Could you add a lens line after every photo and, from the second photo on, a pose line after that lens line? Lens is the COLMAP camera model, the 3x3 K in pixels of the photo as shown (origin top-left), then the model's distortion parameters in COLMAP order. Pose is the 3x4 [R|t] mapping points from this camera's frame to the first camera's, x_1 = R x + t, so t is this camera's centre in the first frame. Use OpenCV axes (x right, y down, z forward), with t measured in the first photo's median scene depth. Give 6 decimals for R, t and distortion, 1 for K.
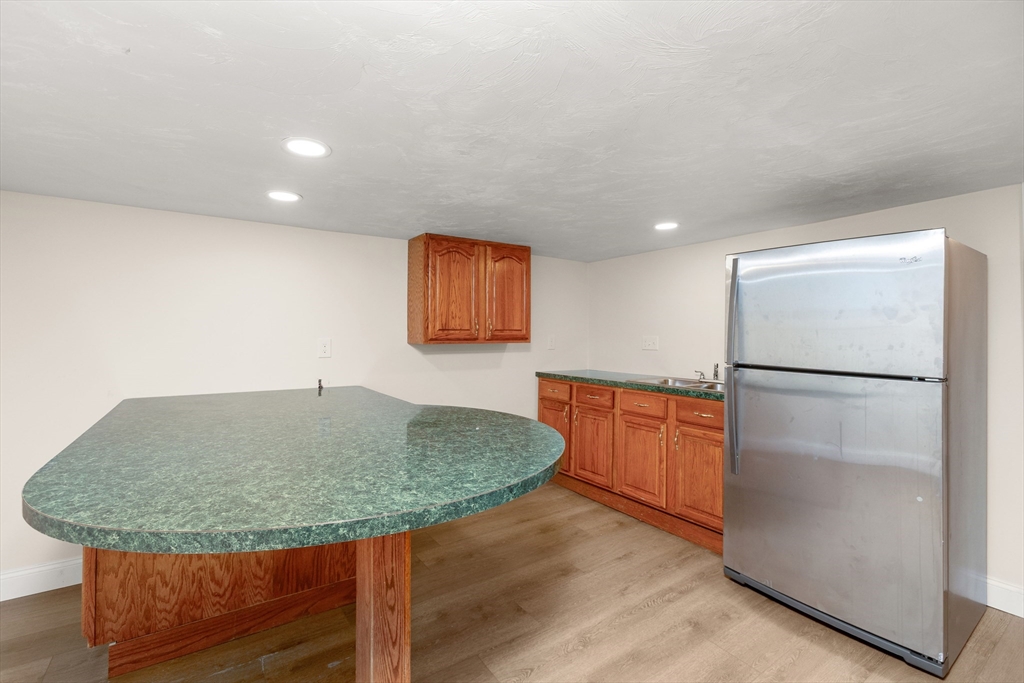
lens RADIAL K [[456.2, 0, 509.4], [0, 456.2, 332.5], [0, 0, 1]] dist [0.002585, 0.002732]
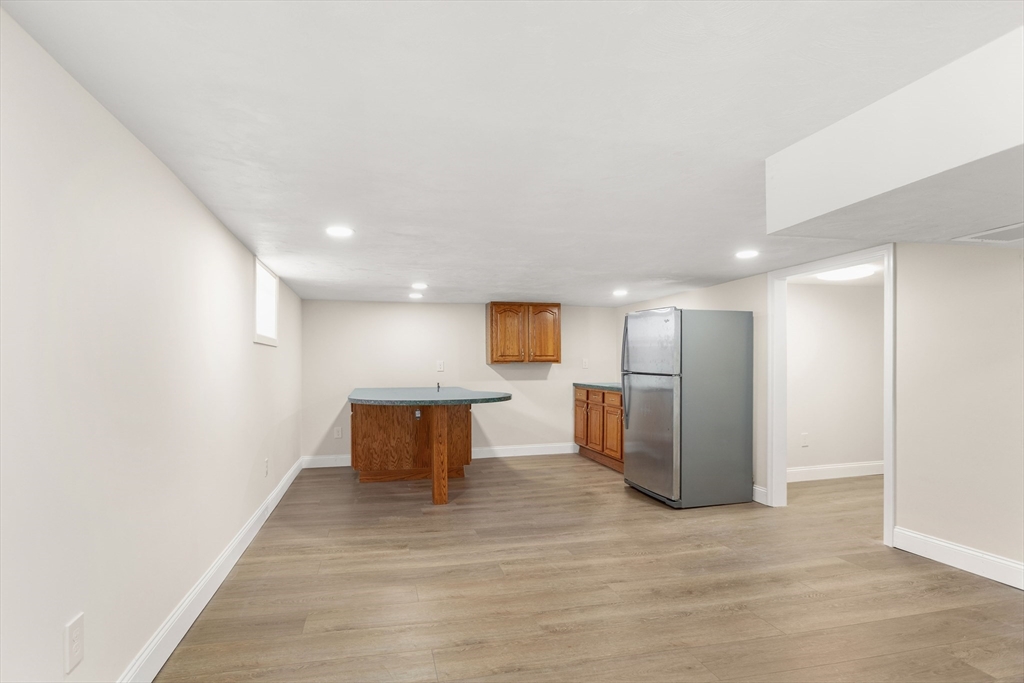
lens RADIAL K [[524.6, 0, 515.6], [0, 524.6, 371.1], [0, 0, 1]] dist [0.001106, 0.000090]
pose [[0.944603, -0.001584, -0.328212, 0.565442], [0.007956, 0.999805, 0.018074, 0.016793], [0.328119, -0.019684, 0.944431, -0.892360]]
